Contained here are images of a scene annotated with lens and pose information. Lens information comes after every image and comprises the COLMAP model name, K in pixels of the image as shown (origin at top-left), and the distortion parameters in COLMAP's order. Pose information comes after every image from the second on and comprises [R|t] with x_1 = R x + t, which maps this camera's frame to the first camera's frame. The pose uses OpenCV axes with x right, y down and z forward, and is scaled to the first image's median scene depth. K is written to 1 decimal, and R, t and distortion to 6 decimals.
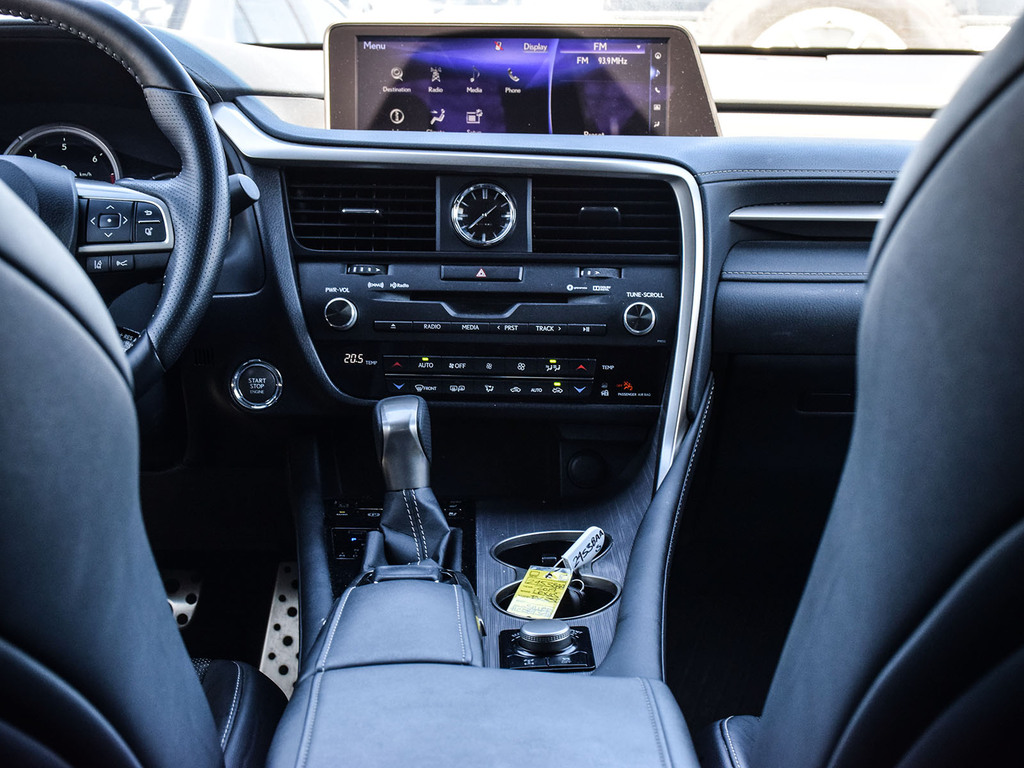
lens RADIAL K [[1702.1, 0, 512.0], [0, 1702.1, 384.0], [0, 0, 1]] dist [-0.015220, -0.052945]
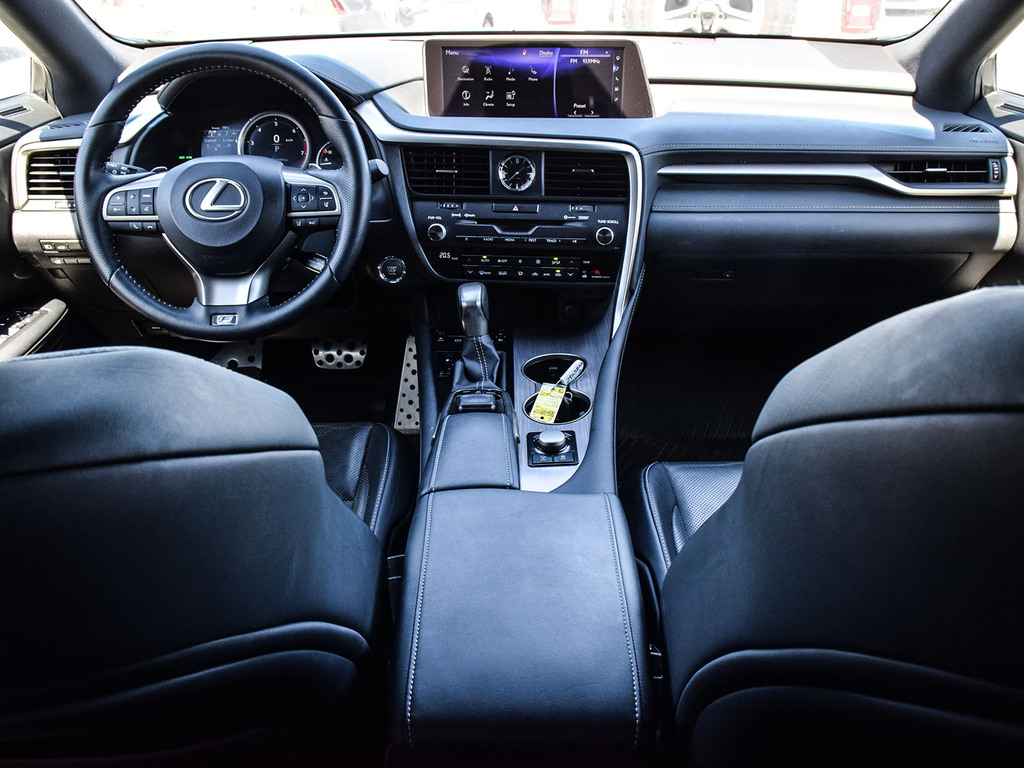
lens RADIAL K [[872.5, 0, 512.0], [0, 872.5, 384.0], [0, 0, 1]] dist [-0.018172, 0.001952]
pose [[0.999813, -0.000115, -0.019339, -0.004317], [0.005435, 0.961363, 0.275229, -0.138332], [0.018561, -0.275283, 0.961184, 0.078533]]
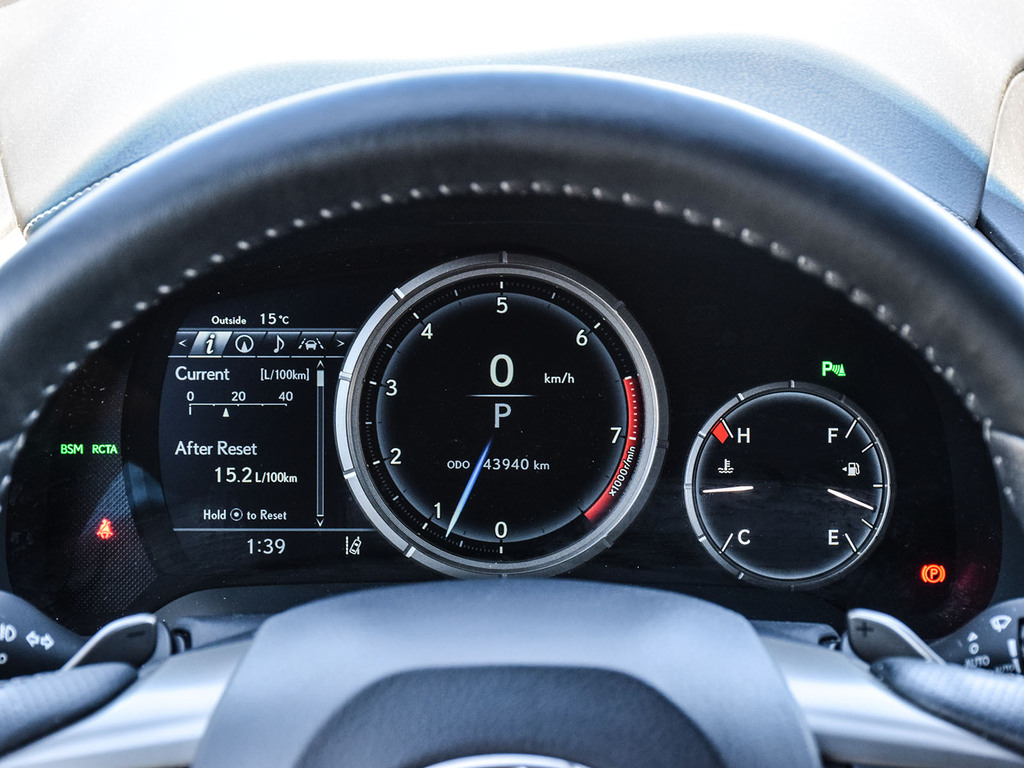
lens RADIAL K [[2855.4, 0, 512.0], [0, 2855.4, 384.0], [0, 0, 1]] dist [-0.068768, -0.497249]
pose [[0.999916, 0.010650, -0.007321, -0.278761], [-0.009265, 0.985667, 0.168447, -0.251776], [0.009010, -0.168365, 0.985684, 0.385415]]
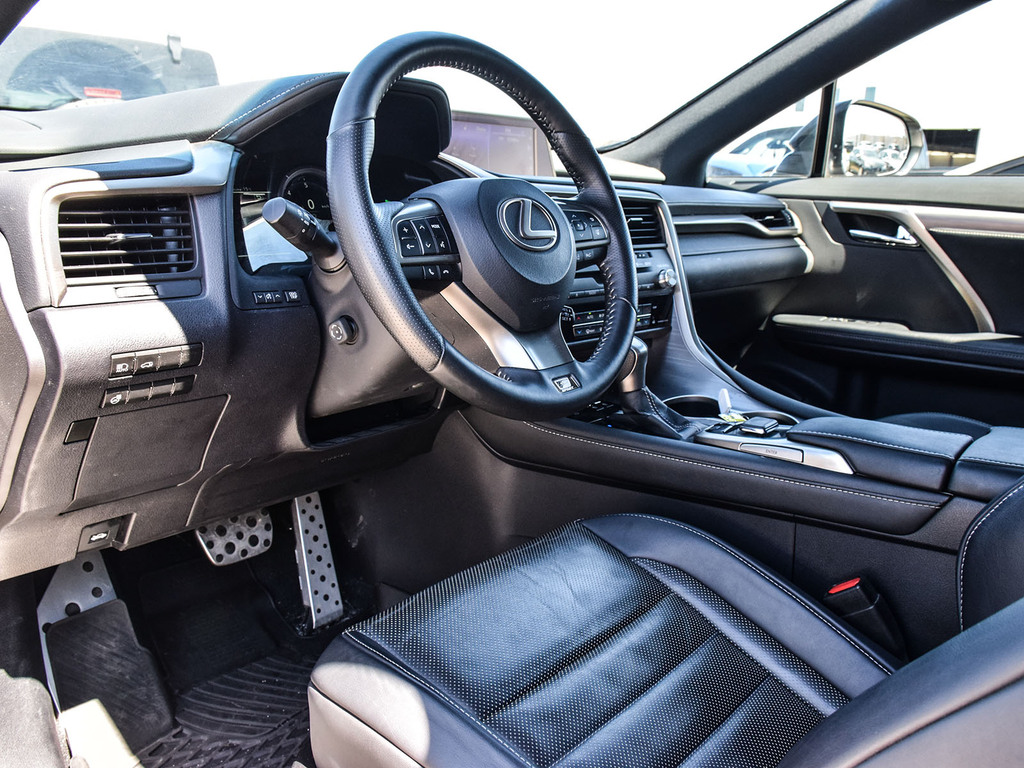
lens RADIAL K [[872.5, 0, 512.0], [0, 872.5, 384.0], [0, 0, 1]] dist [-0.018172, 0.001952]
pose [[0.656028, -0.160367, 0.737502, -0.728182], [0.133316, 0.986422, 0.095905, -0.037807], [-0.742868, 0.035405, 0.668501, 0.492039]]
